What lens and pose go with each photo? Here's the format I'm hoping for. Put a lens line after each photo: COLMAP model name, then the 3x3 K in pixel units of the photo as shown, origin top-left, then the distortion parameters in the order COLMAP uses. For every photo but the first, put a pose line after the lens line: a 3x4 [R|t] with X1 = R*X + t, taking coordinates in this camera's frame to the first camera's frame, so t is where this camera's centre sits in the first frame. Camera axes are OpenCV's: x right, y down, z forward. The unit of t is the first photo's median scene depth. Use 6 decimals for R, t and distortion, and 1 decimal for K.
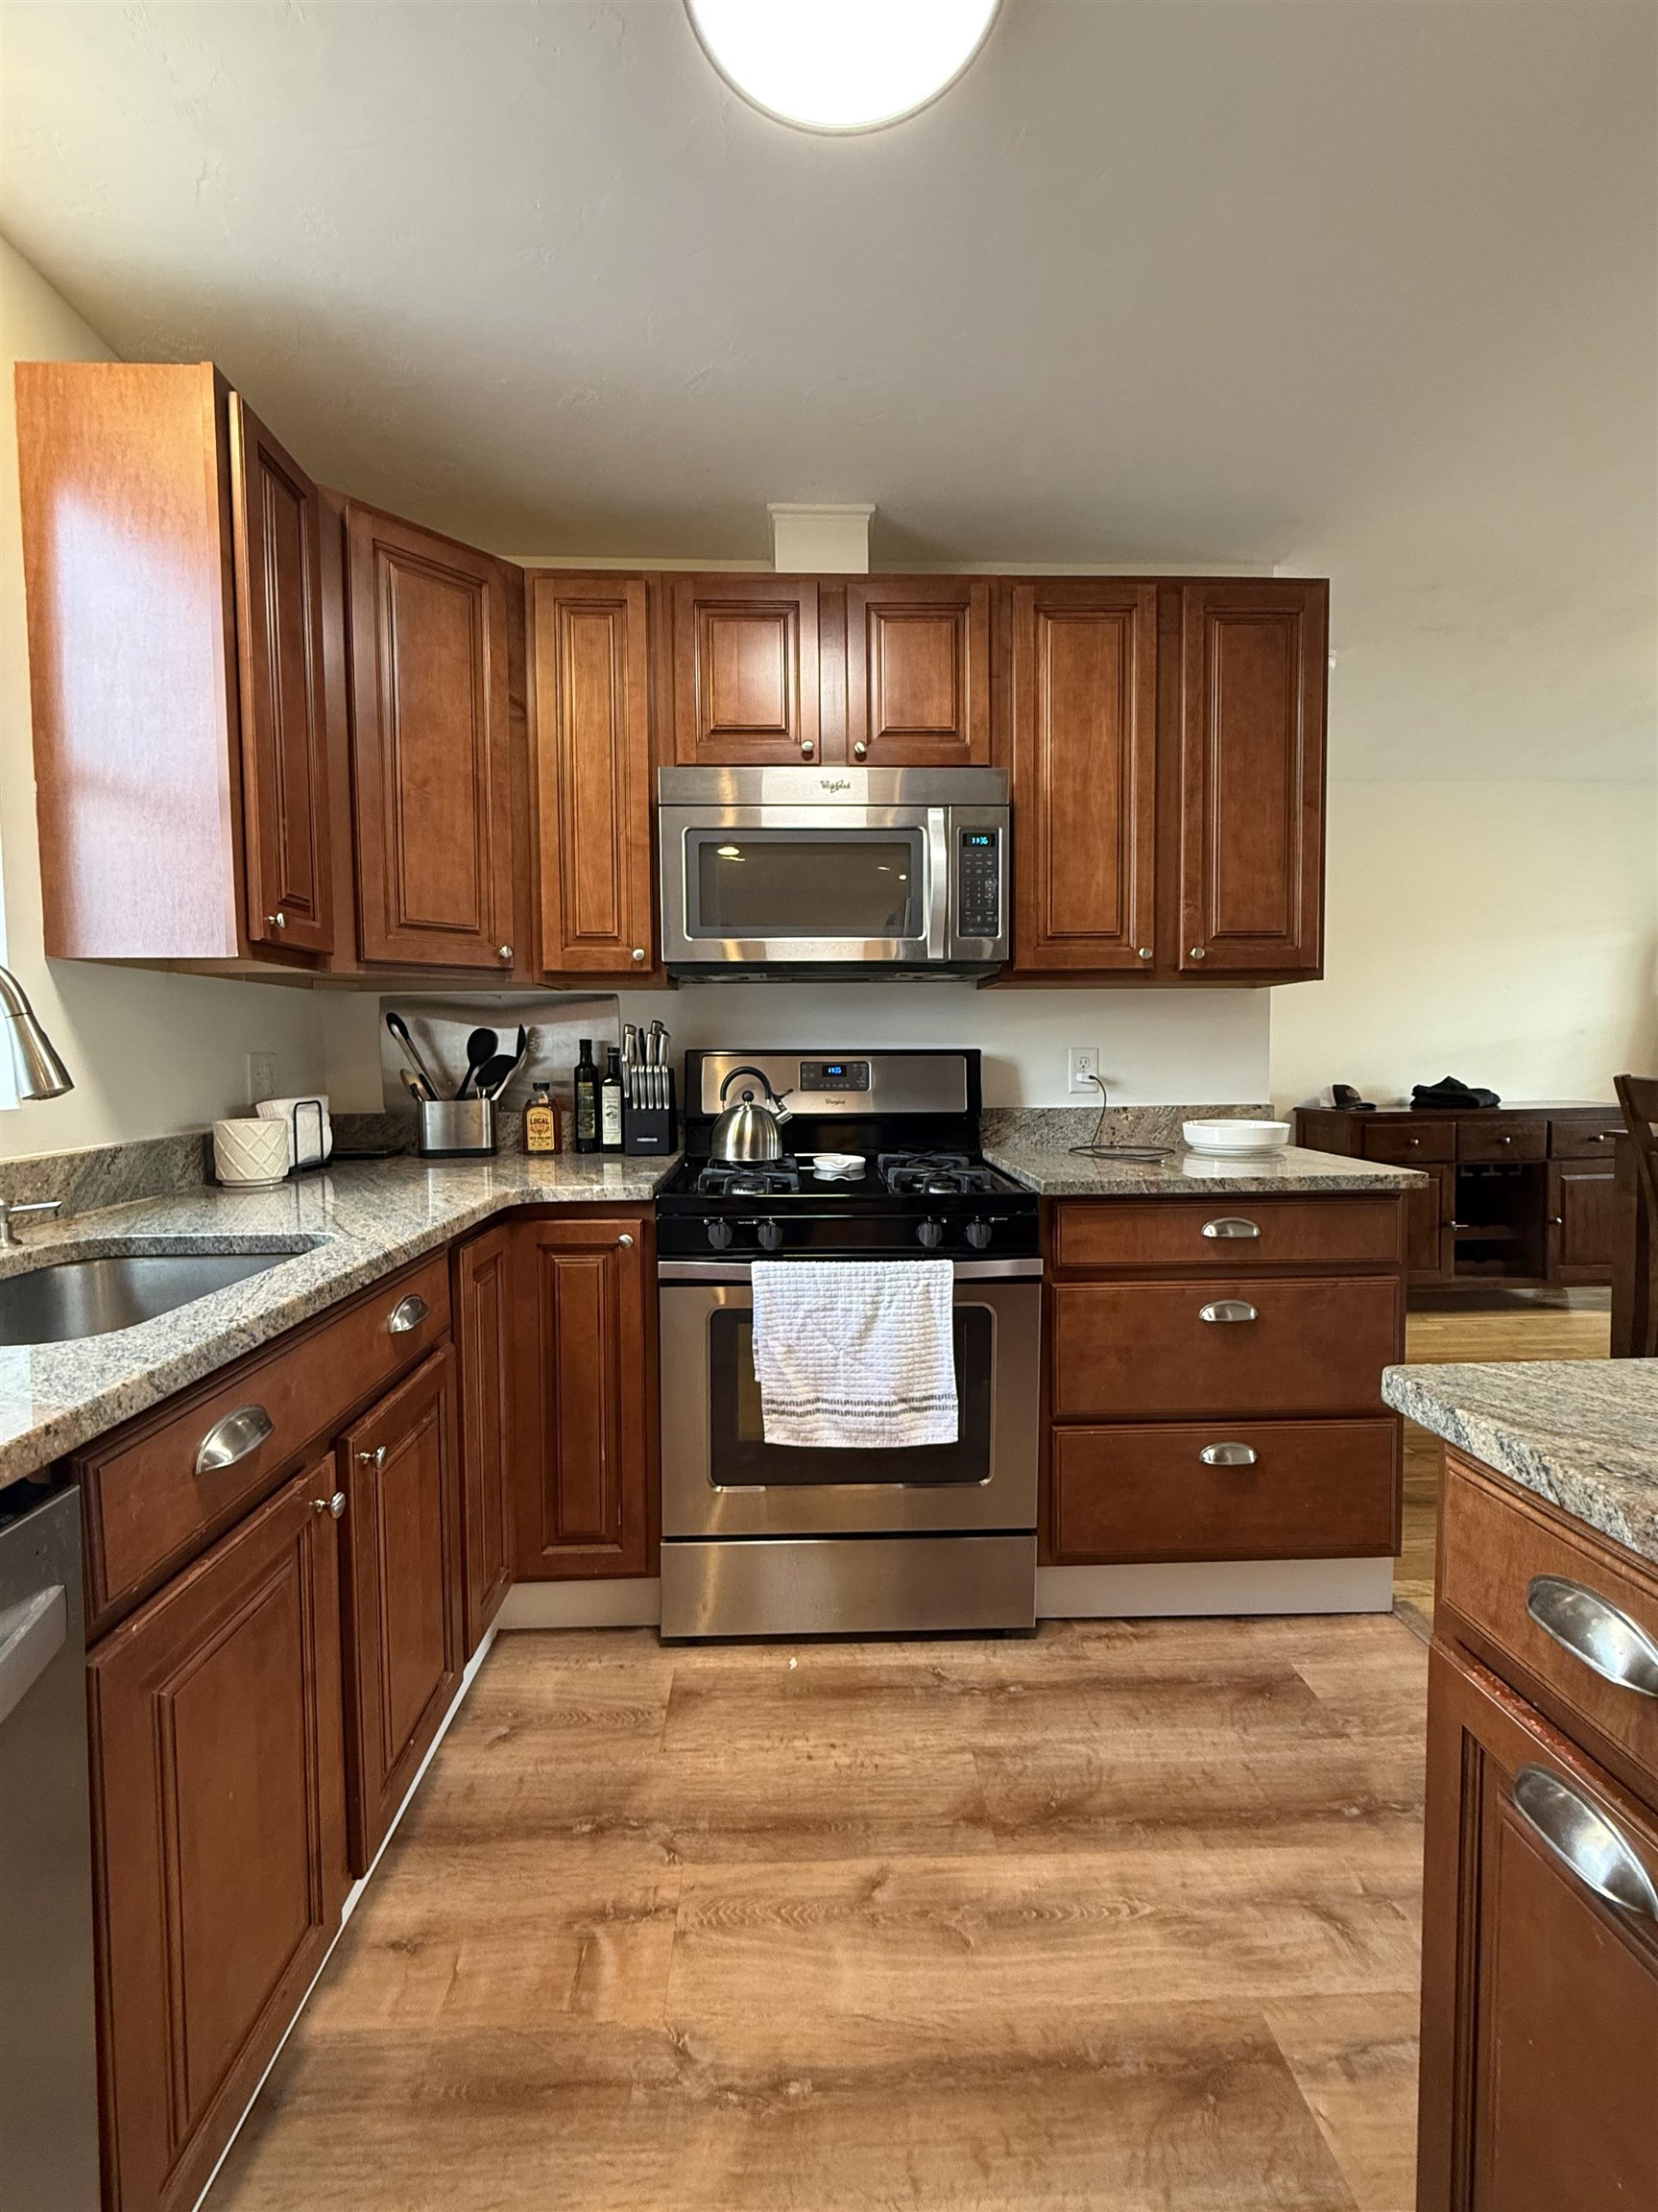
lens RADIAL K [[913.9, 0, 815.4], [0, 913.9, 1106.5], [0, 0, 1]] dist [0.001497, -0.000621]
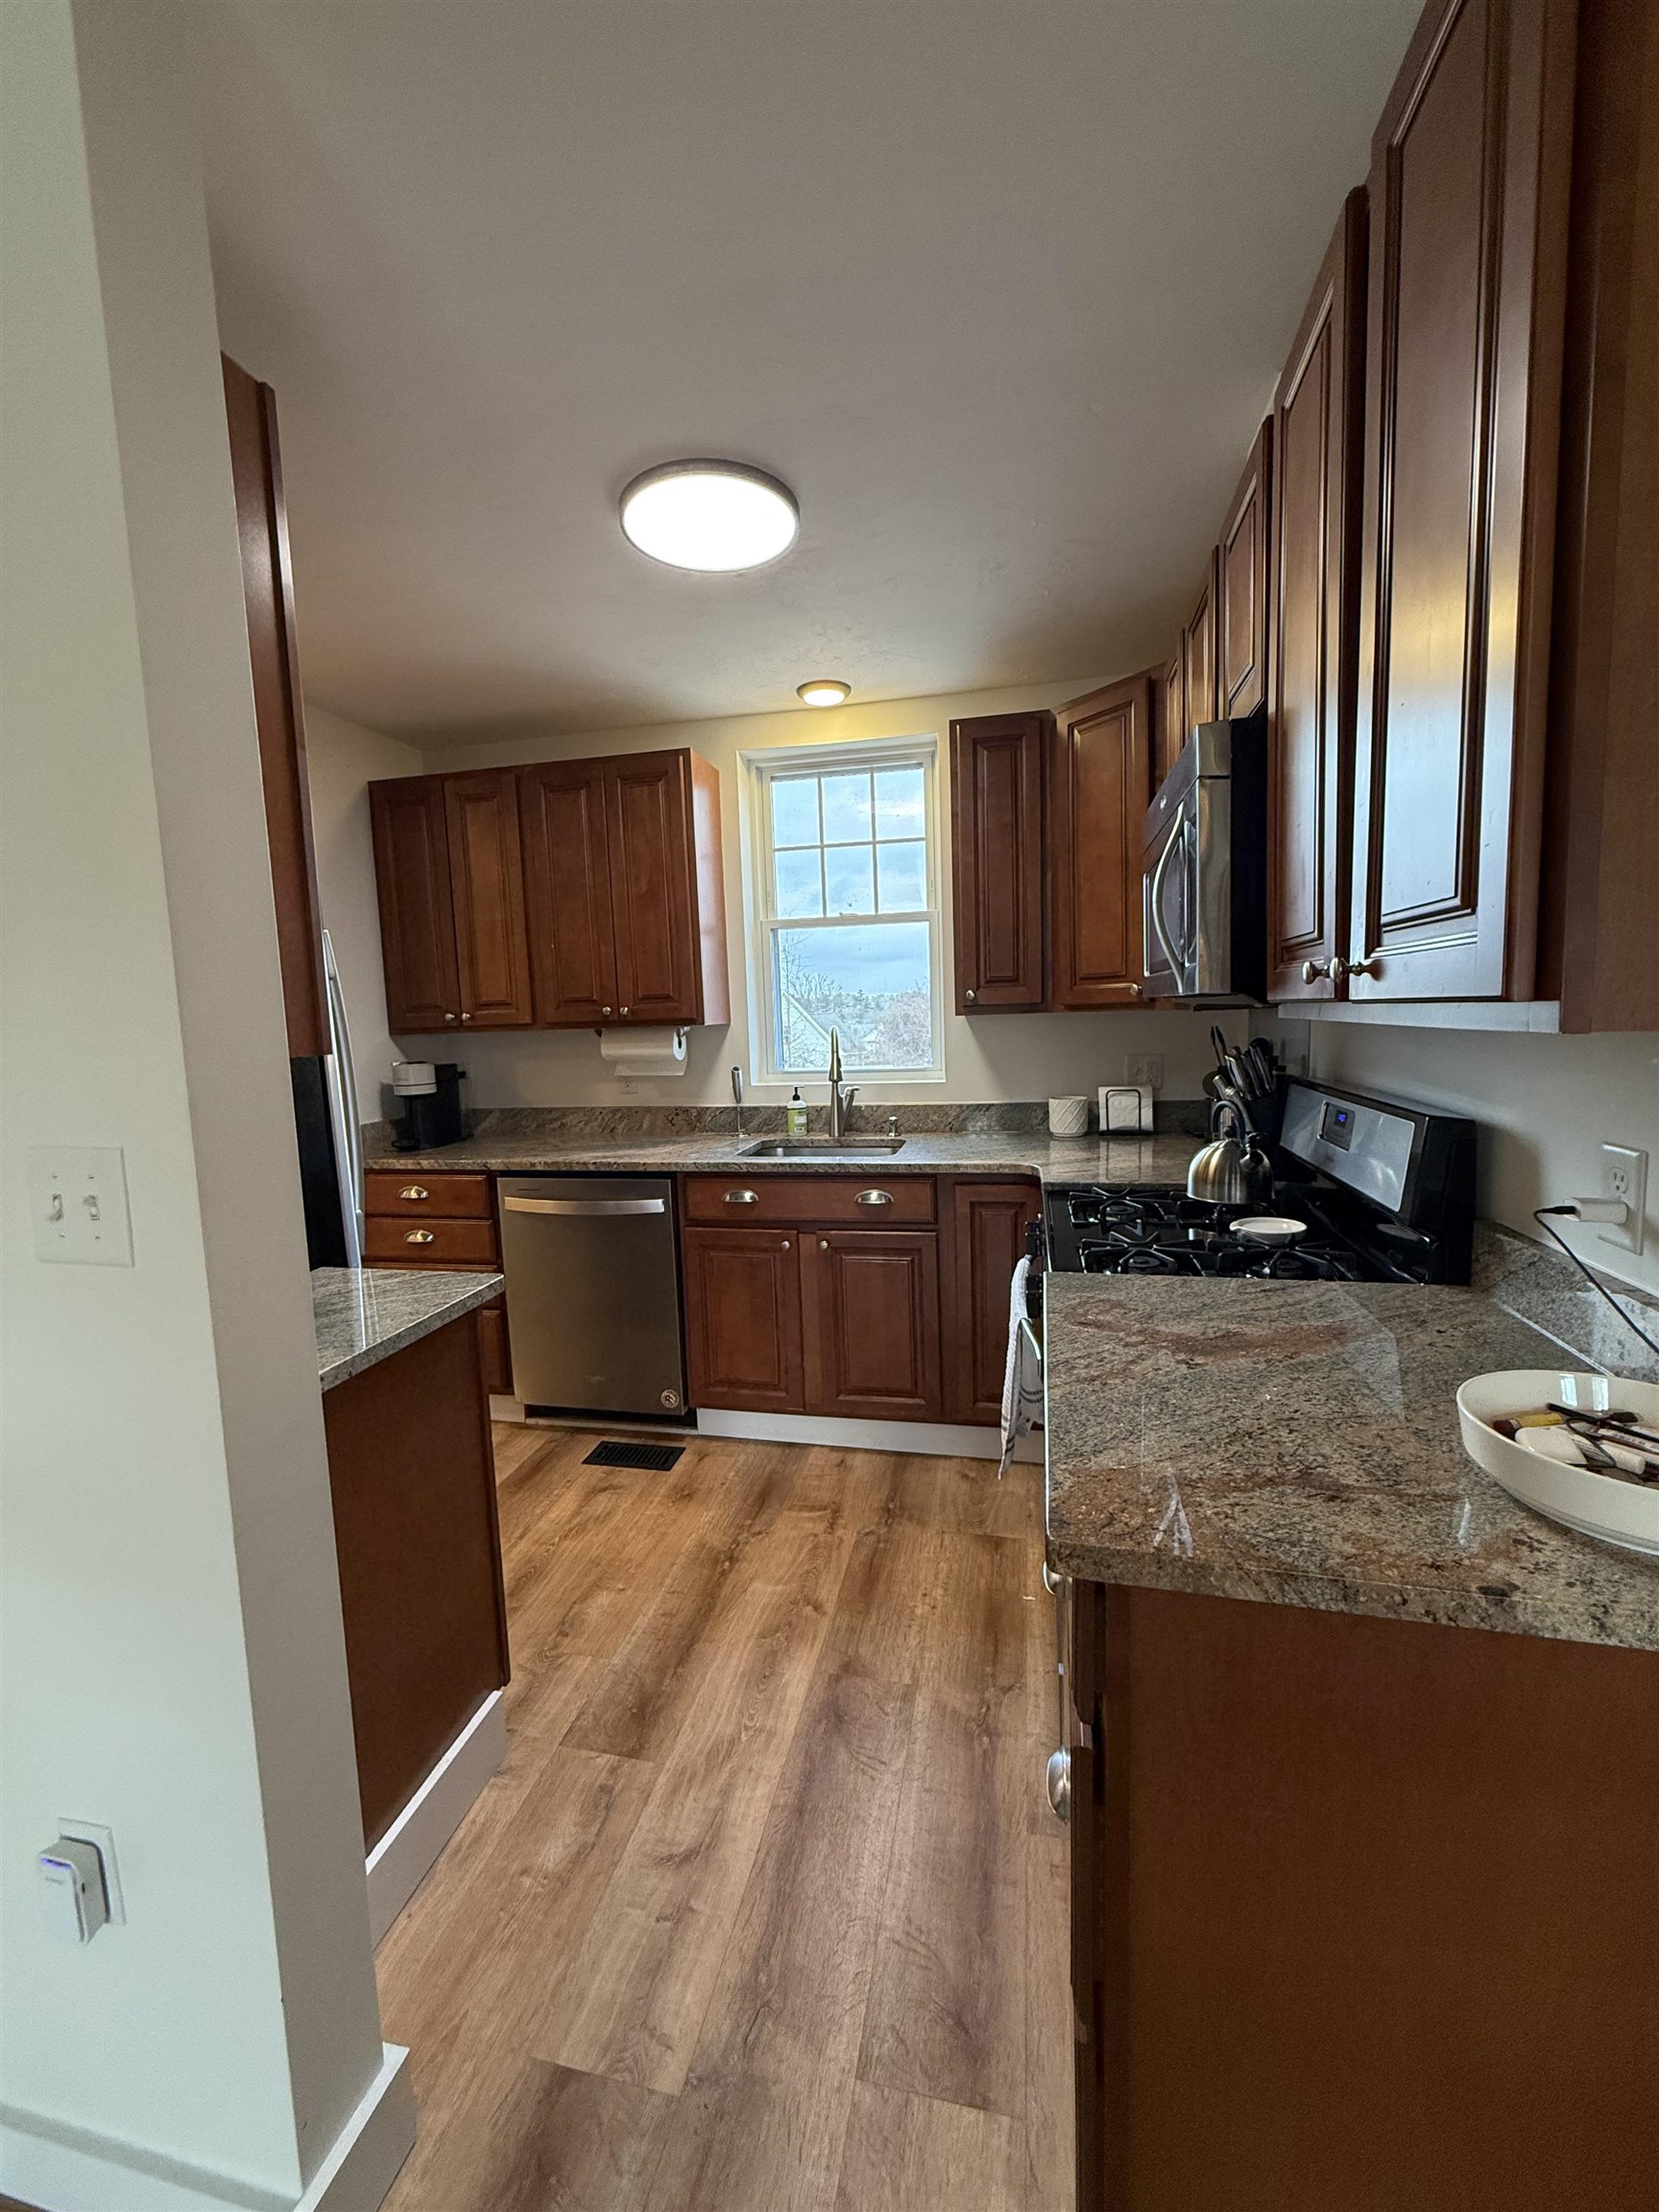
lens RADIAL K [[913.9, 0, 875.8], [0, 913.9, 1113.5], [0, 0, 1]] dist [0.001497, -0.000621]
pose [[-0.227143, 0.123174, -0.966041, 1.102831], [-0.026836, 0.990801, 0.132641, -0.172300], [0.973492, 0.056053, -0.221748, 1.040941]]
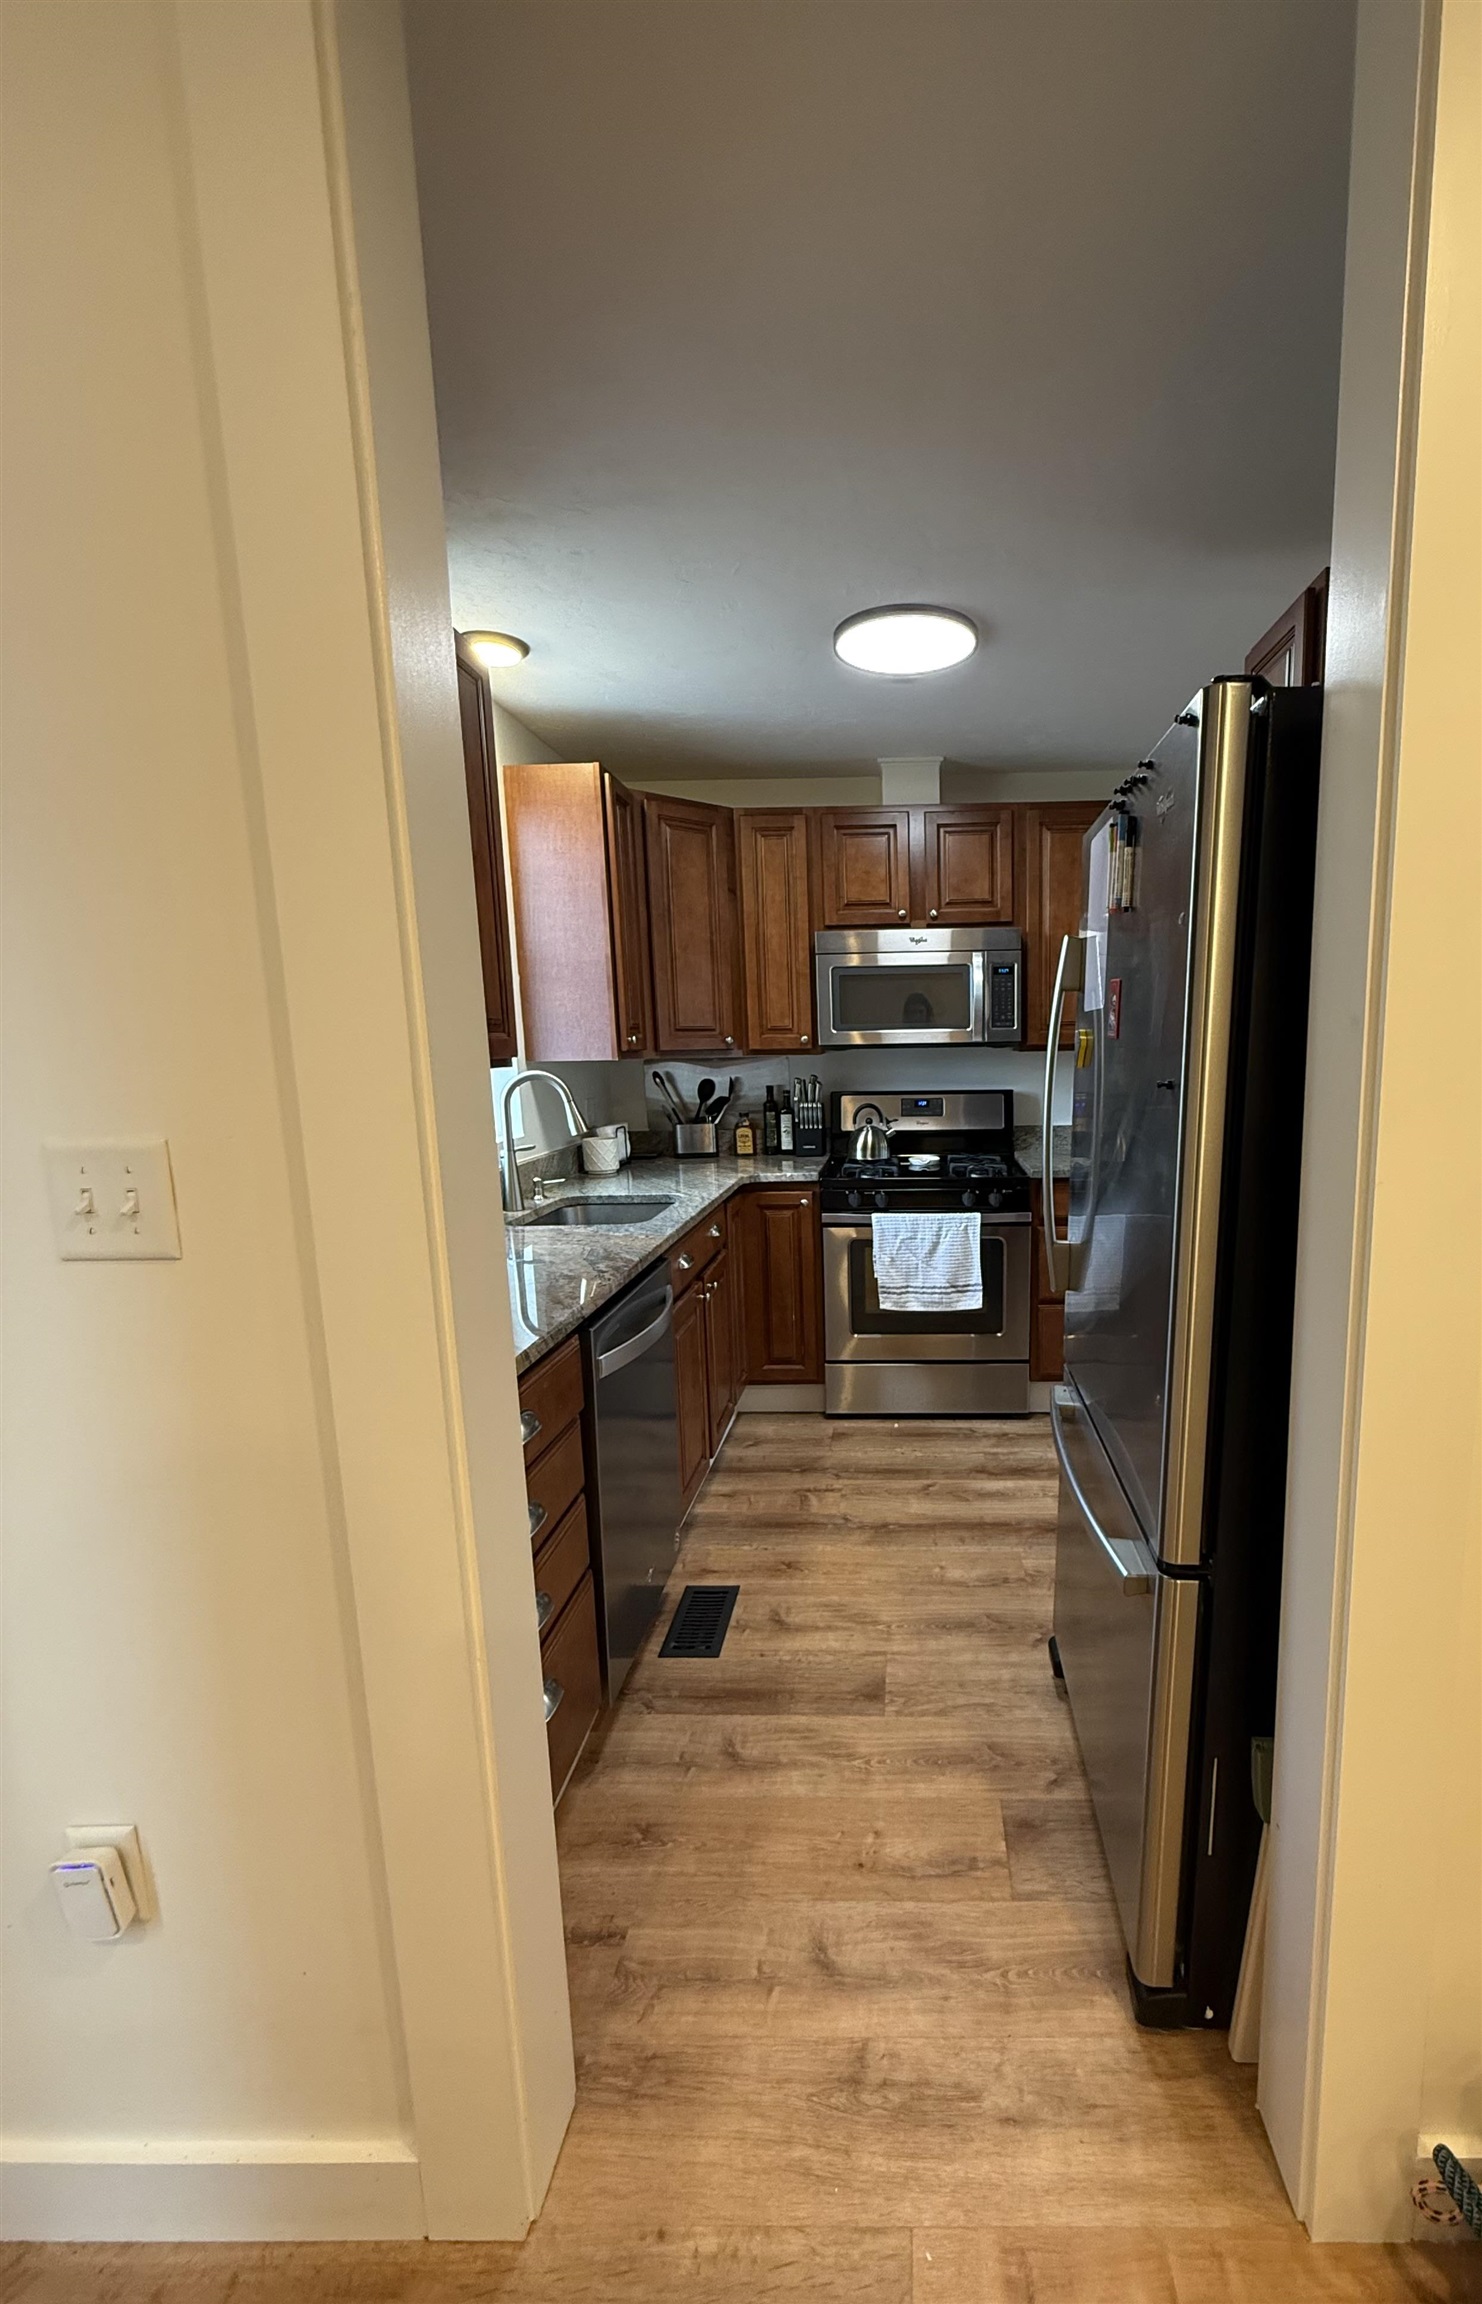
lens RADIAL K [[917.3, 0, 906.2], [0, 917.3, 1202.0], [0, 0, 1]] dist [0.002278, 0.000019]
pose [[0.999475, -0.001778, -0.032354, 0.059466], [0.005246, 0.994200, 0.107416, -0.053343], [0.031975, -0.107530, 0.993688, -0.837236]]
